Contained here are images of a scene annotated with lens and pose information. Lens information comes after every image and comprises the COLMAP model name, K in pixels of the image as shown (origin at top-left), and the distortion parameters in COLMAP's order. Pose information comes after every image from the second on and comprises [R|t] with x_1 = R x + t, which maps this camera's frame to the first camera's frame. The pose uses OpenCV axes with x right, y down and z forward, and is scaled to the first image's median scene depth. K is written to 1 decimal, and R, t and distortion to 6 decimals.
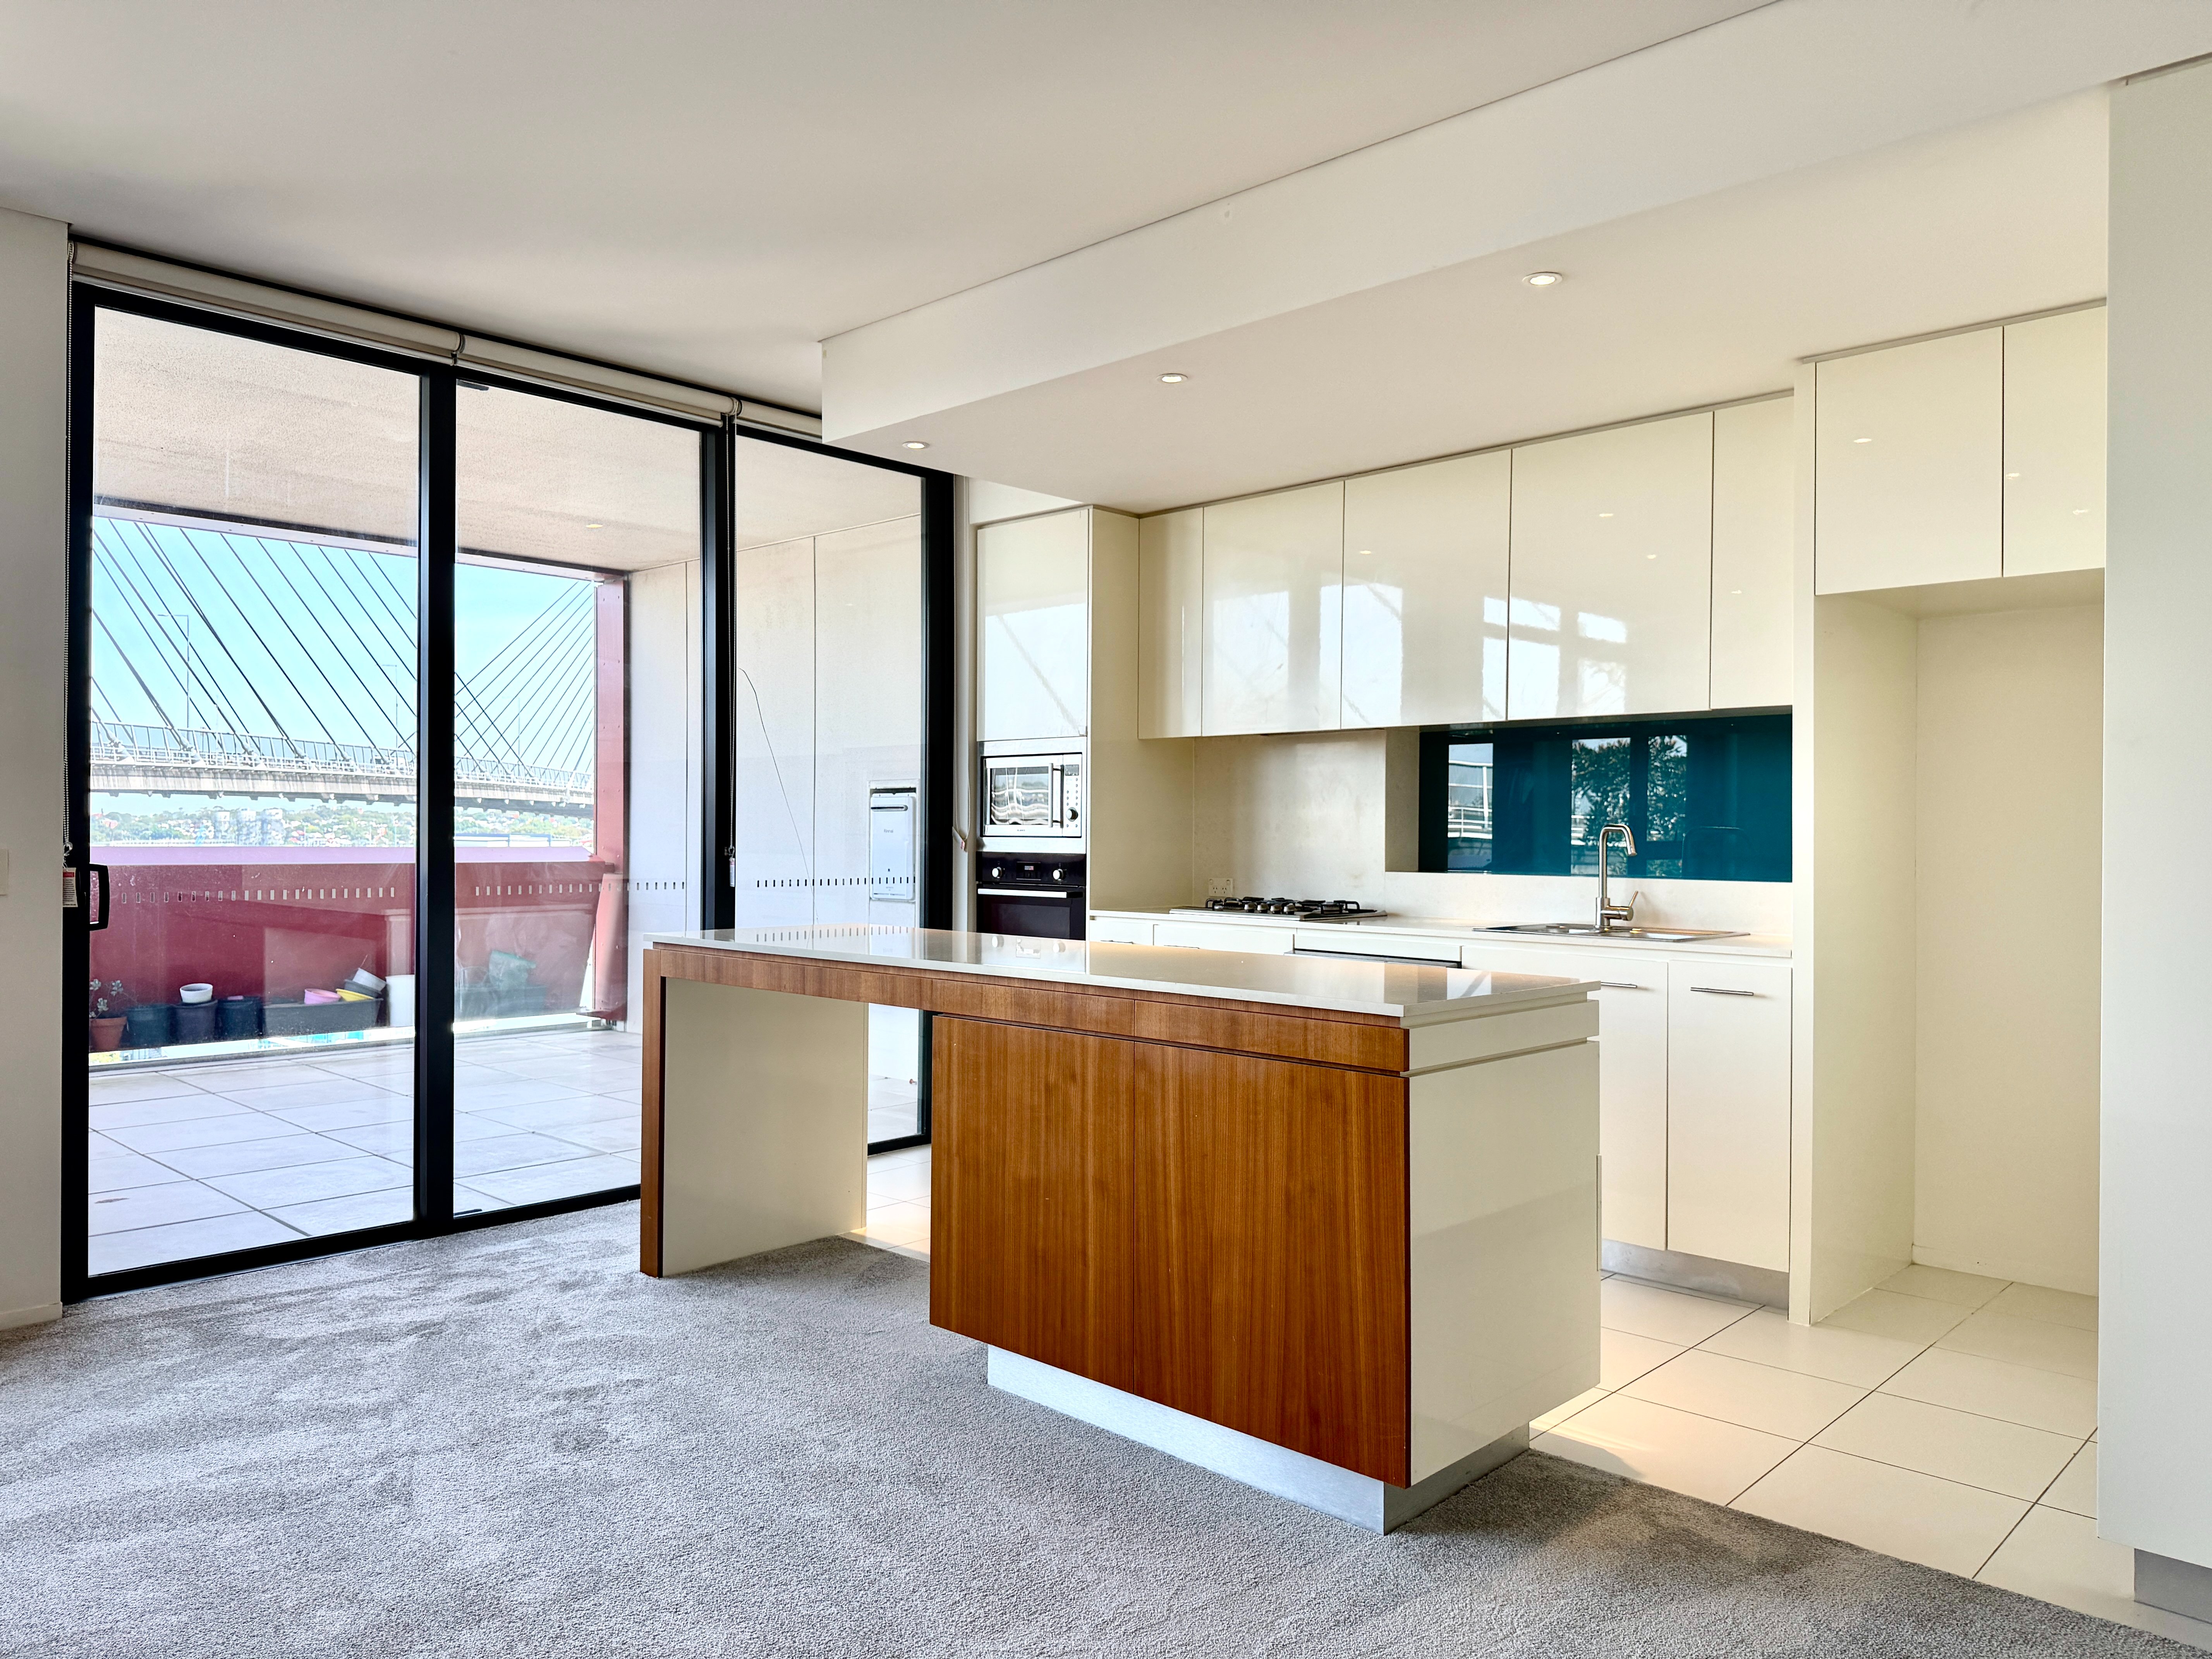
lens RADIAL K [[1551.3, 0, 1110.5], [0, 1551.3, 832.8], [0, 0, 1]] dist [0.027456, -0.003842]
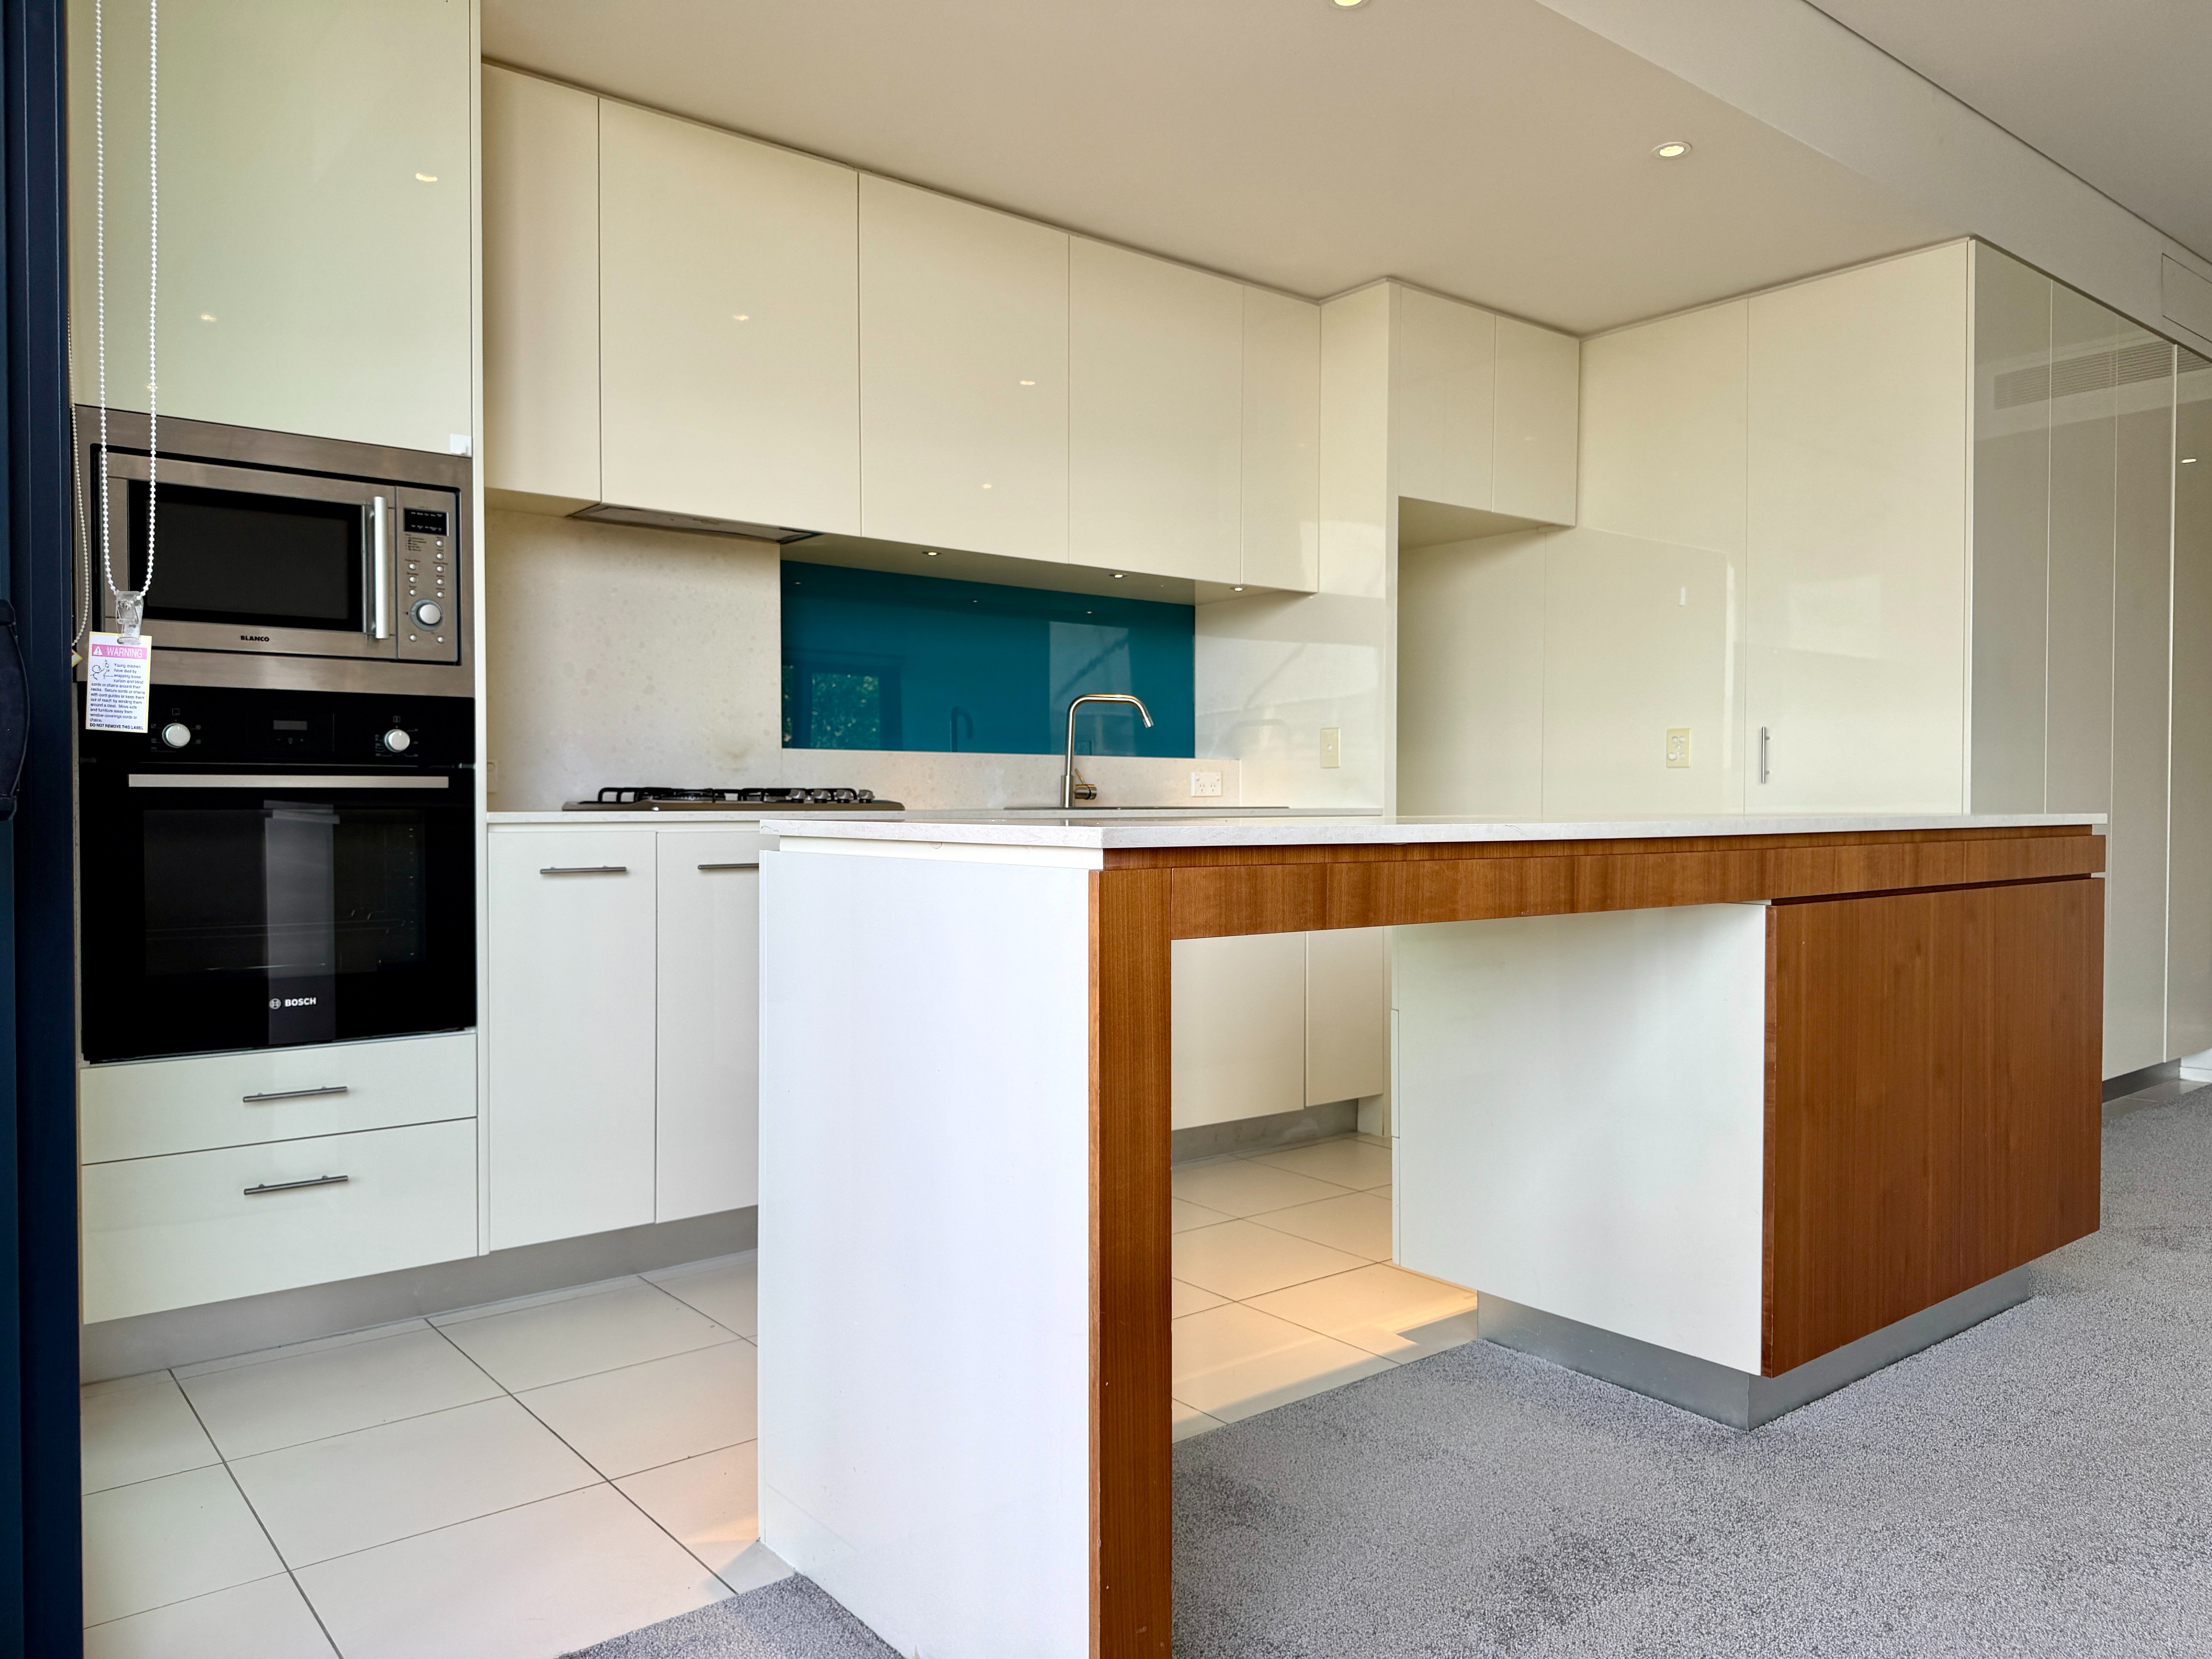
lens RADIAL K [[1551.3, 0, 1098.5], [0, 1551.3, 830.7], [0, 0, 1]] dist [0.027456, -0.003842]
pose [[0.127777, -0.023920, 0.991514, -0.686153], [0.000827, 0.999711, 0.024011, 0.062272], [-0.991803, -0.002248, 0.127760, 1.039036]]
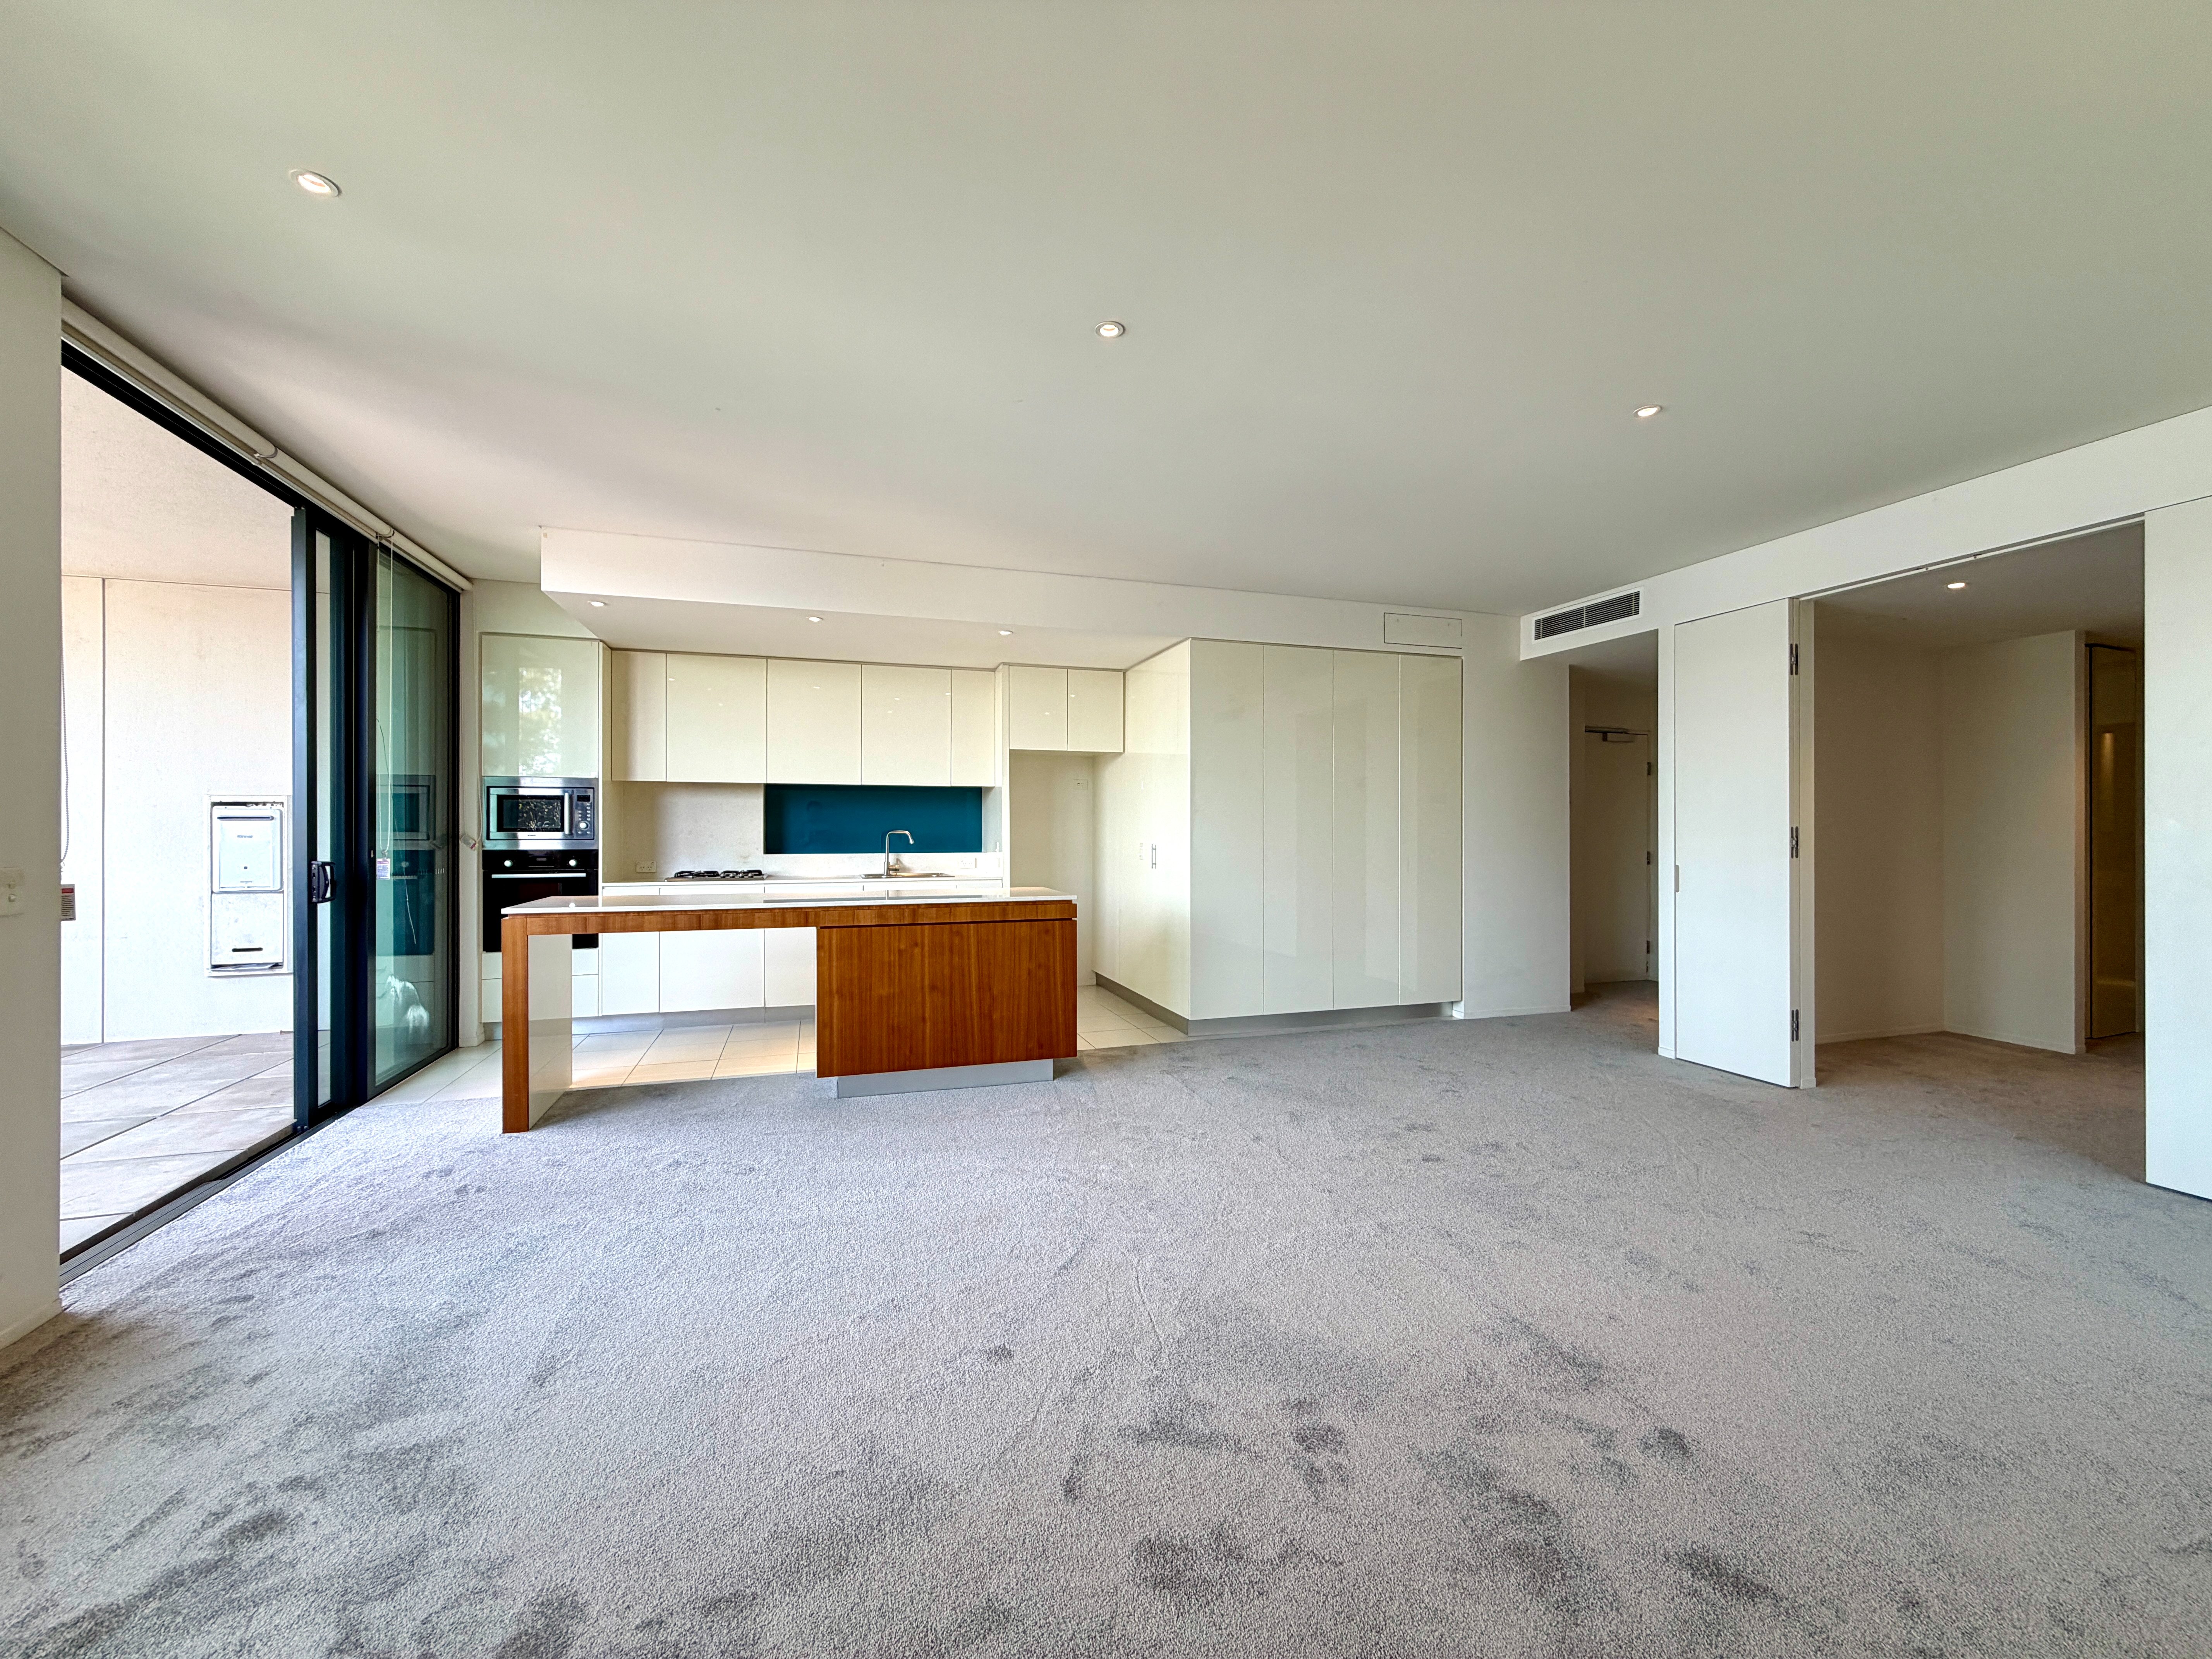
lens RADIAL K [[884.5, 0, 1099.2], [0, 884.5, 827.5], [0, 0, 1]] dist [0.000040, 0.000204]
pose [[0.481446, -0.003959, 0.876467, -0.832987], [0.002528, 0.999992, 0.003129, -0.016221], [-0.876472, 0.000709, 0.481452, 0.096377]]
